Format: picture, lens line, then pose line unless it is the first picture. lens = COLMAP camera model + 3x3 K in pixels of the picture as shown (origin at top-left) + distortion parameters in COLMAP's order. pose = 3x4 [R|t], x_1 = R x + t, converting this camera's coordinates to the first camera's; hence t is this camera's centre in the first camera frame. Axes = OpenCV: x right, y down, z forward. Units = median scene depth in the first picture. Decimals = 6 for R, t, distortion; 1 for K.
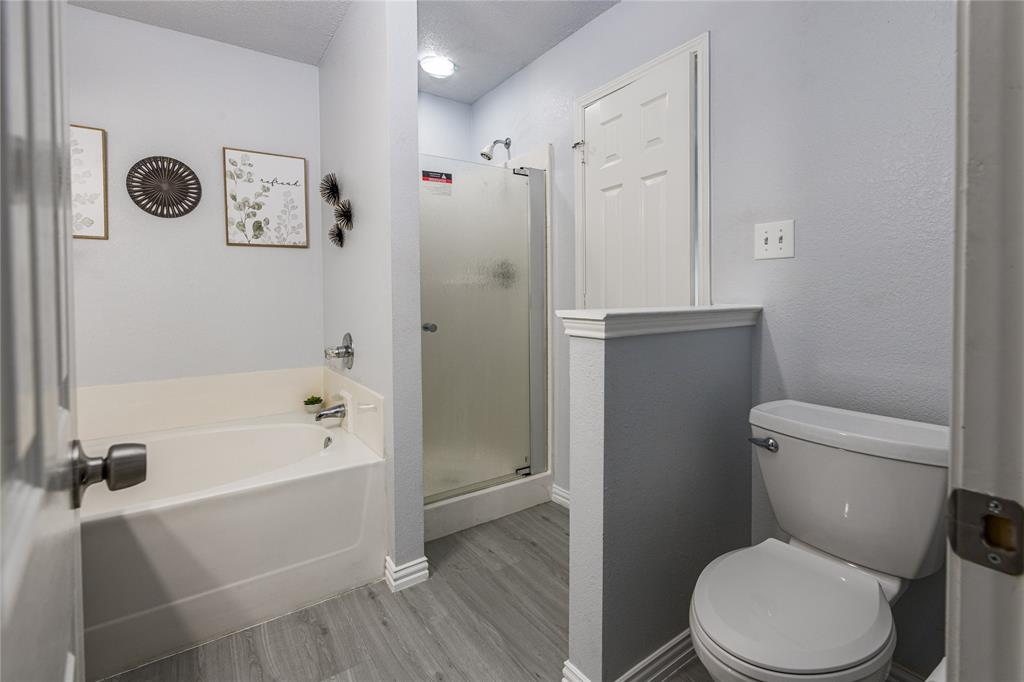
lens RADIAL K [[466.0, 0, 509.3], [0, 466.0, 300.9], [0, 0, 1]] dist [0.003556, -0.000031]
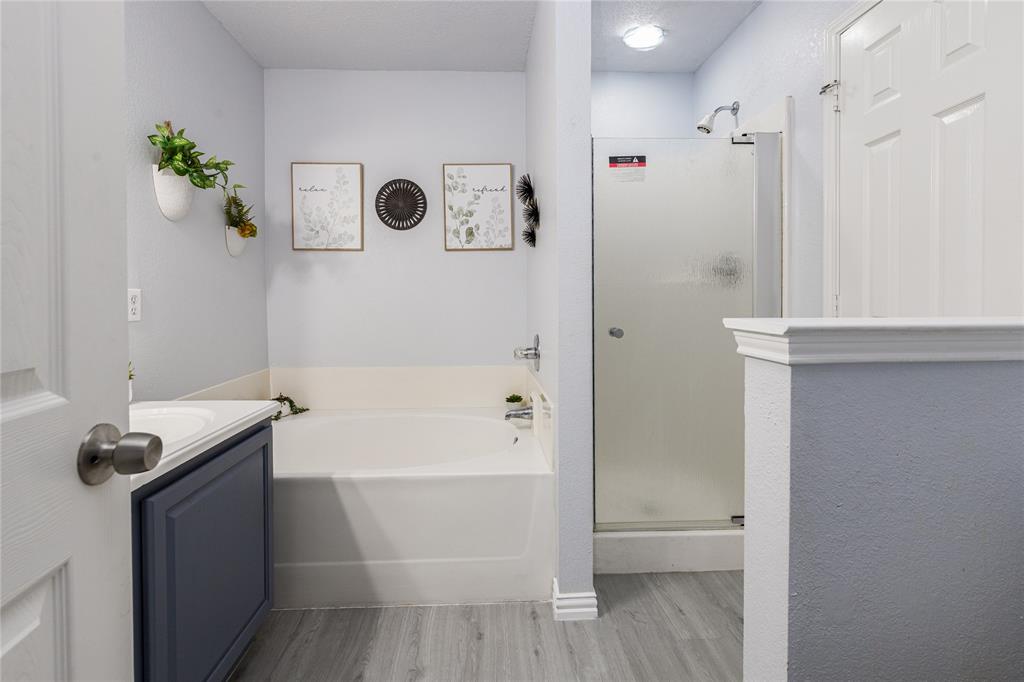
lens RADIAL K [[466.0, 0, 509.3], [0, 466.0, 300.9], [0, 0, 1]] dist [0.003556, -0.000031]
pose [[0.847404, 0.008555, -0.530880, 0.127552], [-0.009237, 0.999956, 0.001370, -0.002496], [0.530868, 0.003743, 0.847446, 0.141357]]
